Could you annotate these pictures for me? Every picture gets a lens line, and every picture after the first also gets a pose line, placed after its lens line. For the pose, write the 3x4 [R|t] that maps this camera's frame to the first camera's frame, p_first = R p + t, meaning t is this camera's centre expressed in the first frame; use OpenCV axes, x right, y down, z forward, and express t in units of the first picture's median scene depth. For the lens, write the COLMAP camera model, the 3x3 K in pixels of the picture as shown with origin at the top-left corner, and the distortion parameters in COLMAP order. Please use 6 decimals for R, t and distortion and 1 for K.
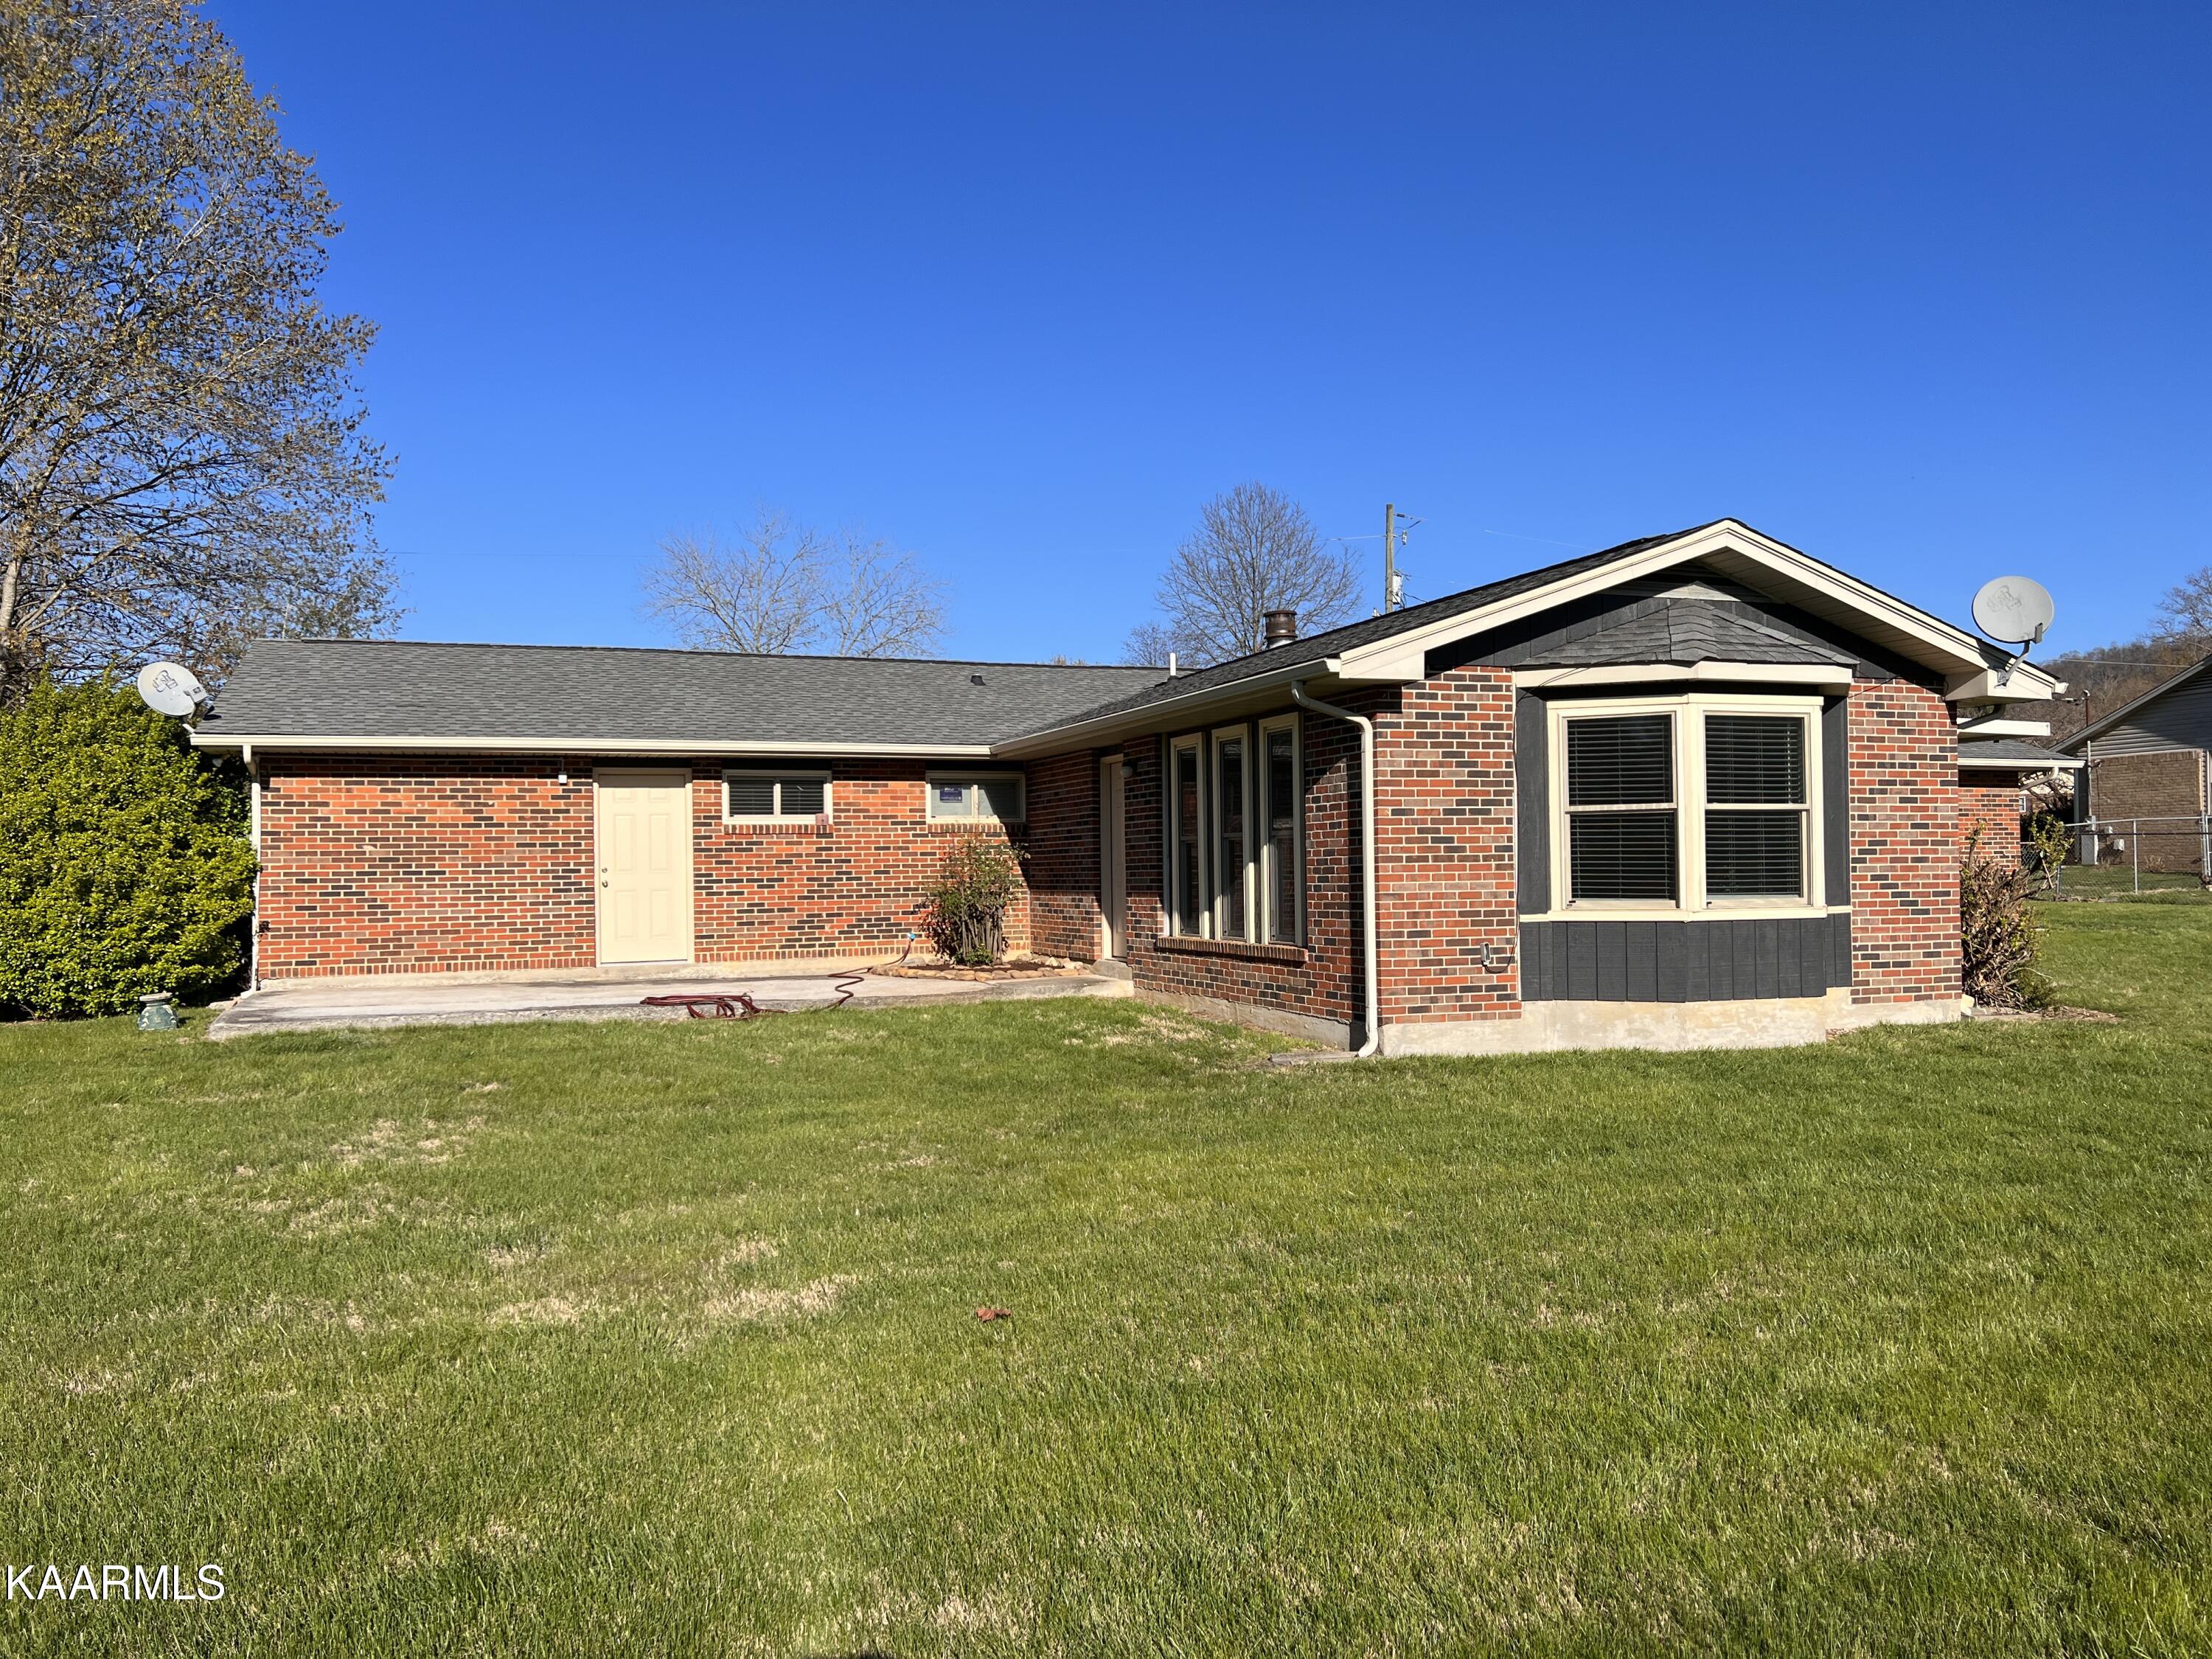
lens RADIAL K [[1655.0, 0, 1100.4], [0, 1655.0, 831.9], [0, 0, 1]] dist [0.027765, -0.066651]
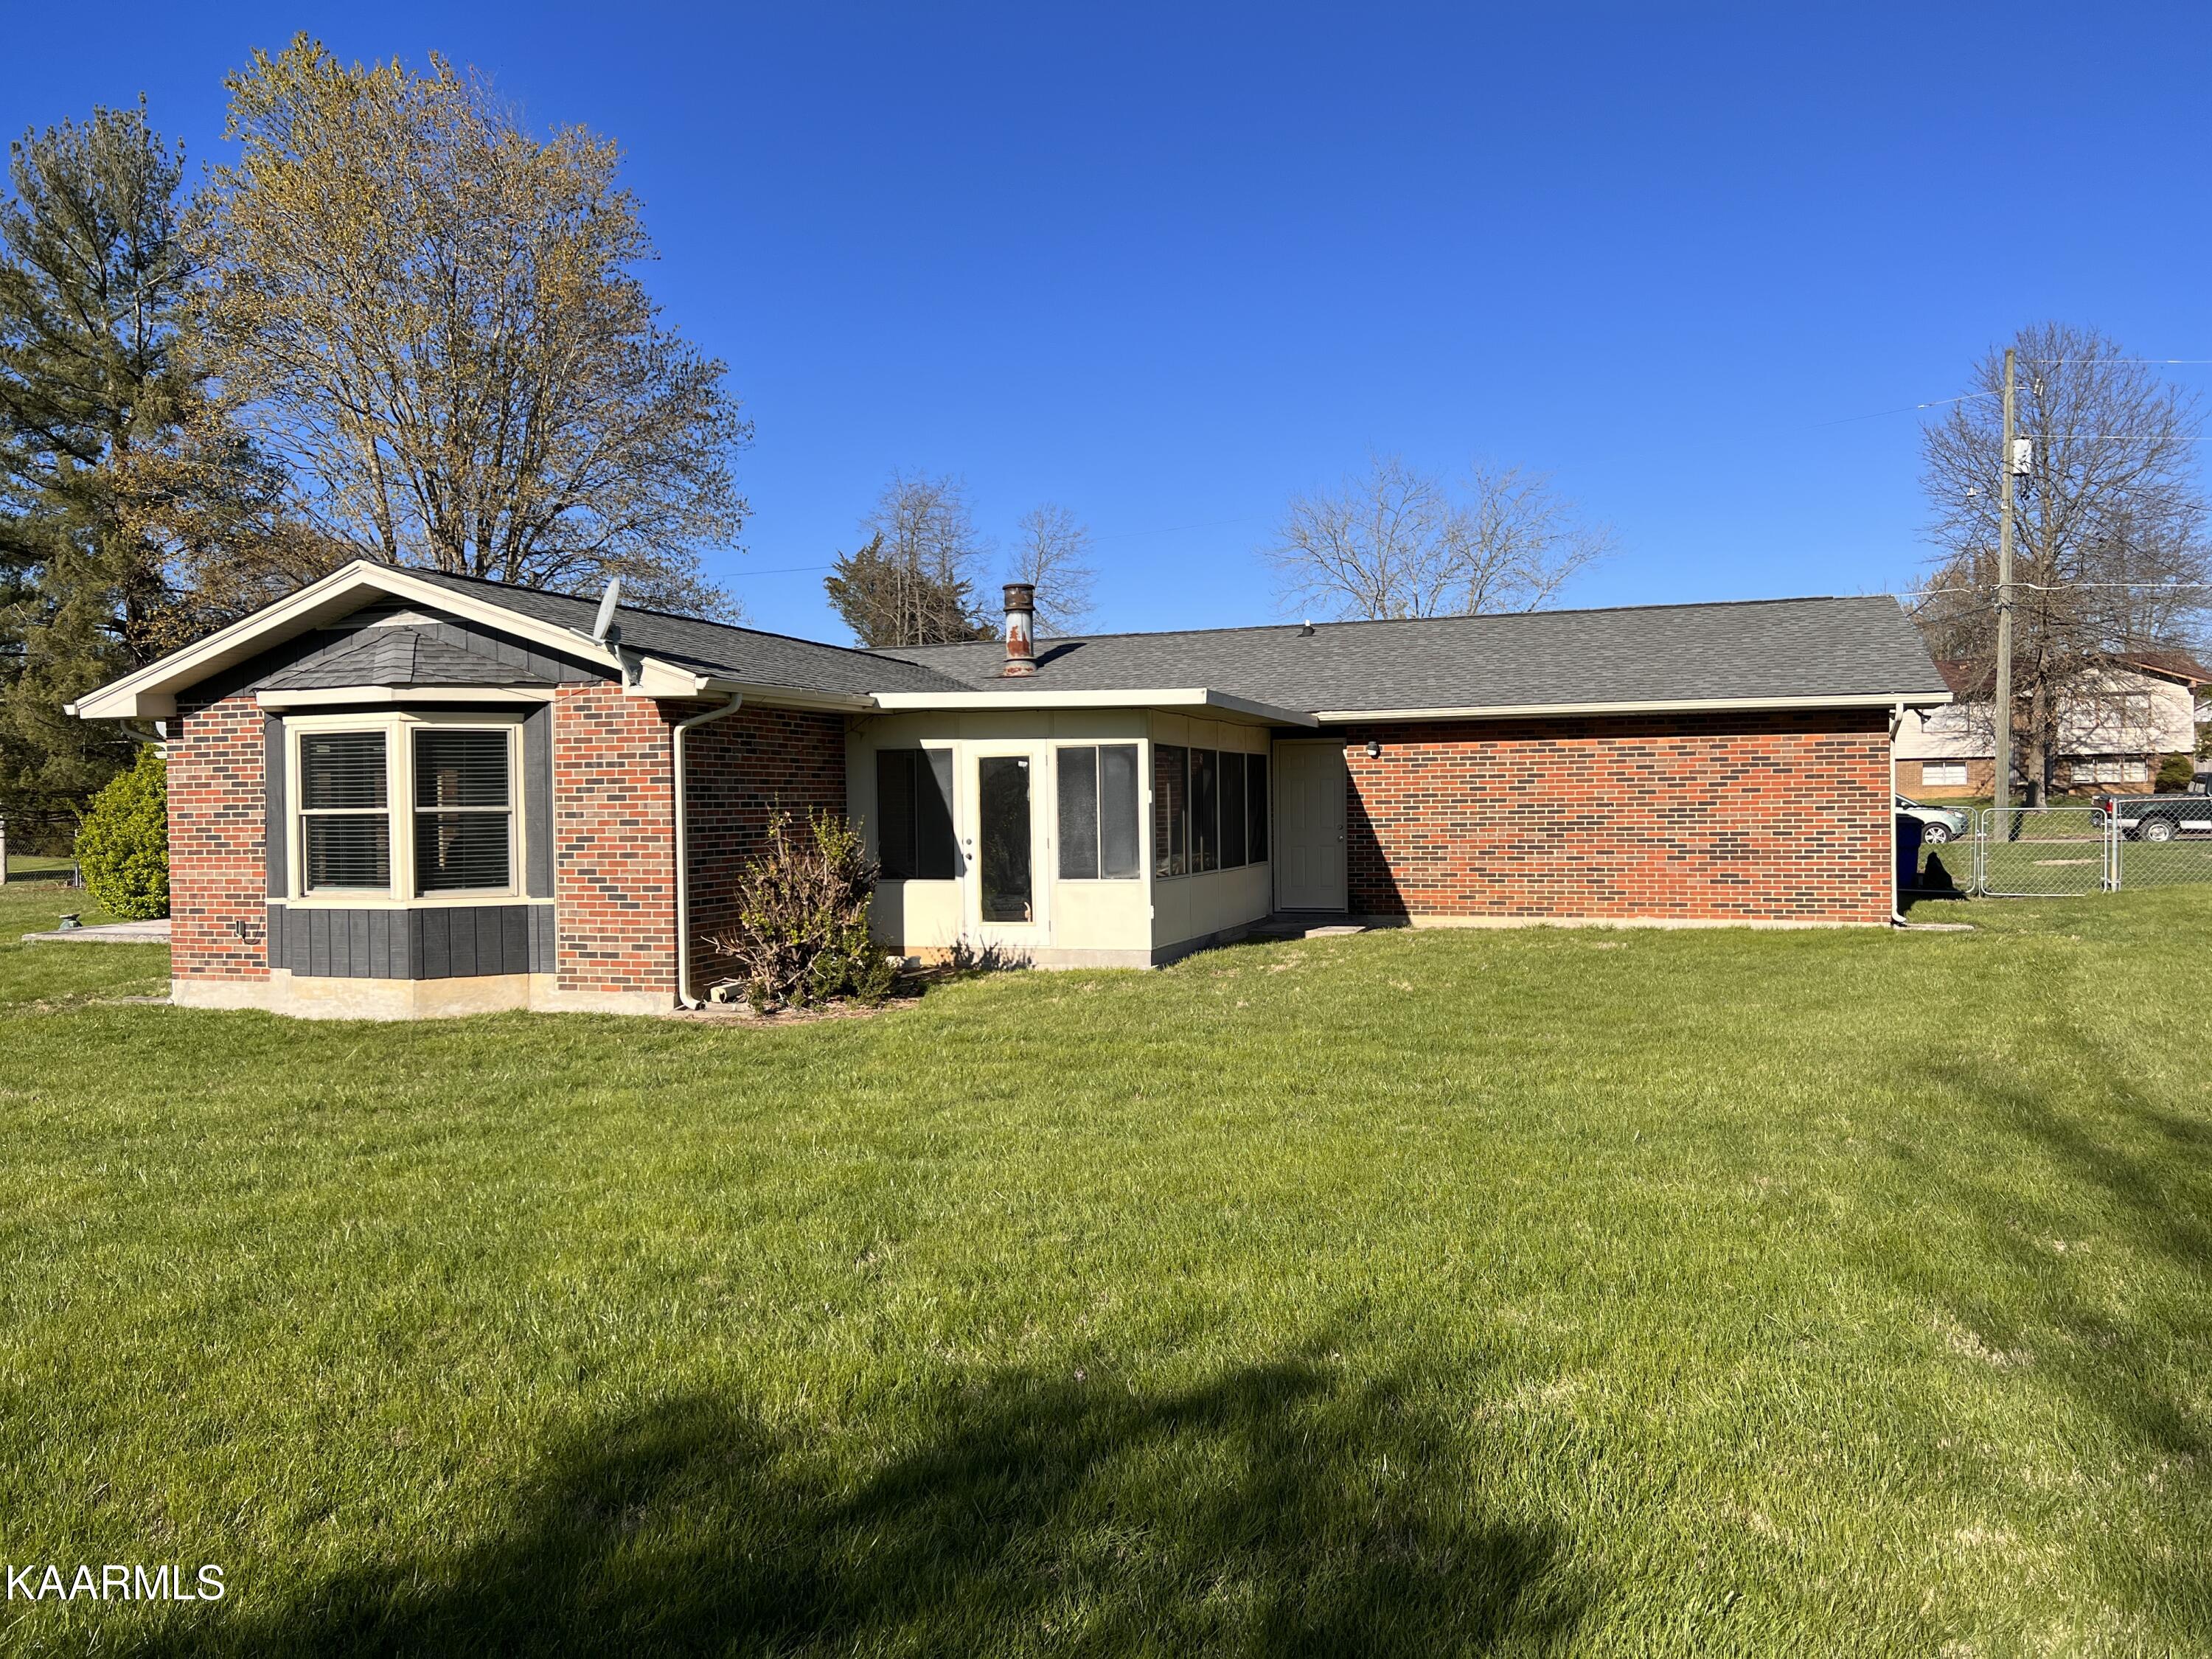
lens RADIAL K [[1655.0, 0, 1098.9], [0, 1655.0, 829.2], [0, 0, 1]] dist [0.027765, -0.066651]
pose [[0.798912, 0.008689, -0.601385, 1.364868], [0.018263, 0.999084, 0.038697, -0.034536], [0.601171, -0.041898, 0.798022, 0.358070]]
